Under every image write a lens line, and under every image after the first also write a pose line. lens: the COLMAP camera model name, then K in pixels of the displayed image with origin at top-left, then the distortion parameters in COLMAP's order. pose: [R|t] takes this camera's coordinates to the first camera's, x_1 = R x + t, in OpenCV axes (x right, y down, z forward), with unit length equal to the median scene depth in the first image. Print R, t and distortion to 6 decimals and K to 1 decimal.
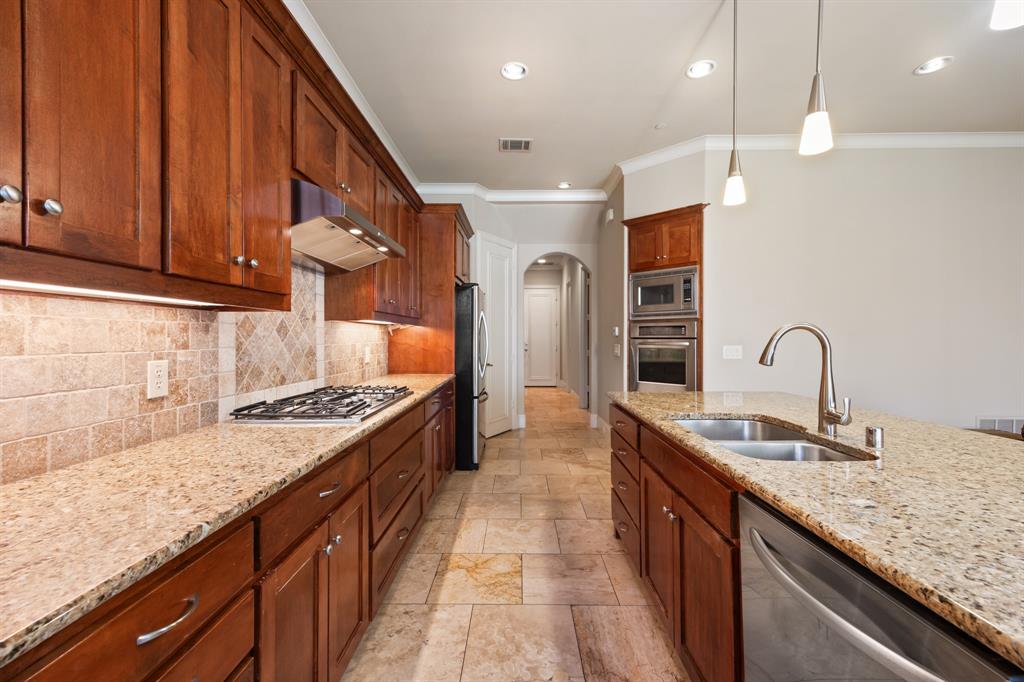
lens RADIAL K [[420.5, 0, 514.9], [0, 420.5, 335.0], [0, 0, 1]] dist [0.010934, 0.000077]
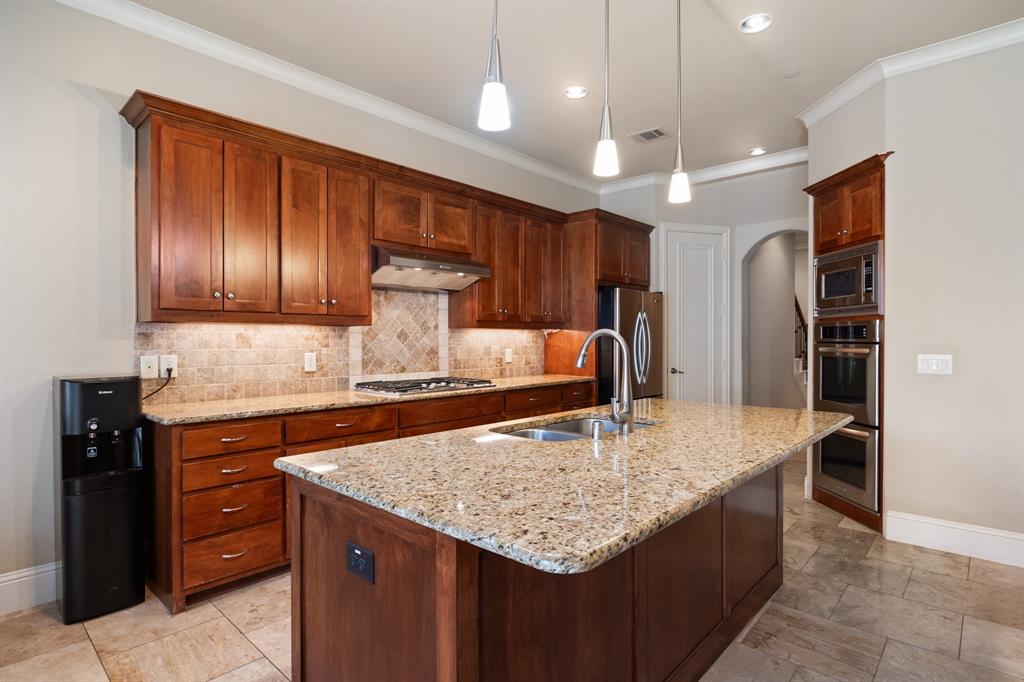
lens RADIAL K [[522.8, 0, 511.7], [0, 522.8, 343.0], [0, 0, 1]] dist [-0.003452, -0.000262]
pose [[0.745014, 0.005799, -0.667024, 0.980135], [0.002985, 0.999923, 0.012027, -0.008197], [0.667042, -0.010952, 0.744940, -0.128308]]
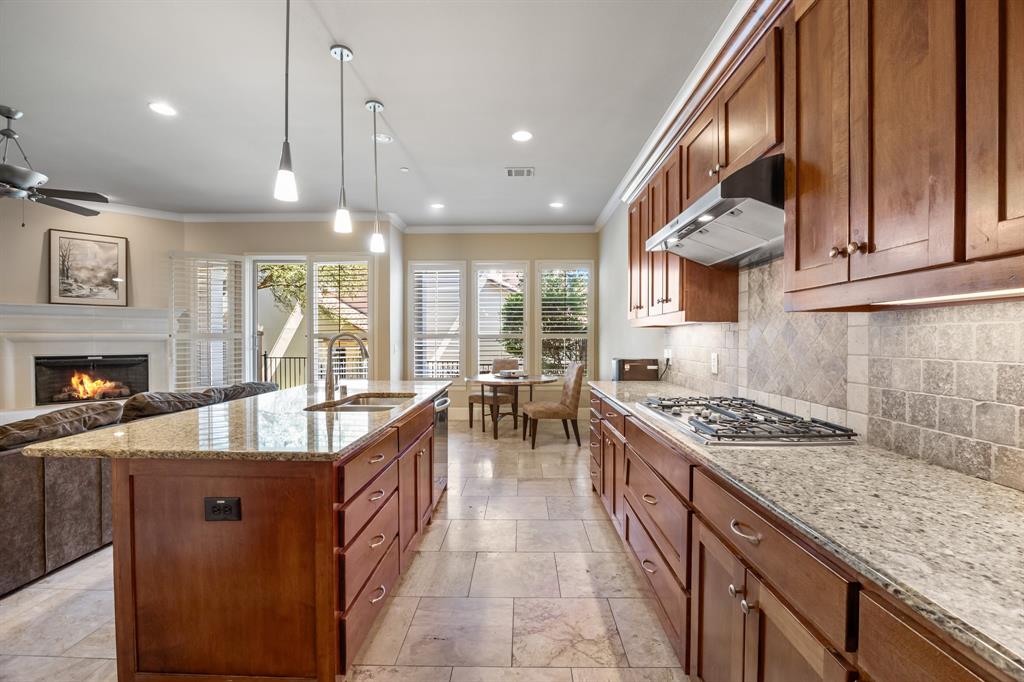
lens RADIAL K [[449.0, 0, 513.2], [0, 449.0, 341.0], [0, 0, 1]] dist [0.000315, 0.000008]
pose [[-0.999961, 0.000180, 0.008846, 0.008181], [0.000199, 0.999997, 0.002238, 0.001392], [-0.008845, 0.002239, -0.999958, 1.926797]]
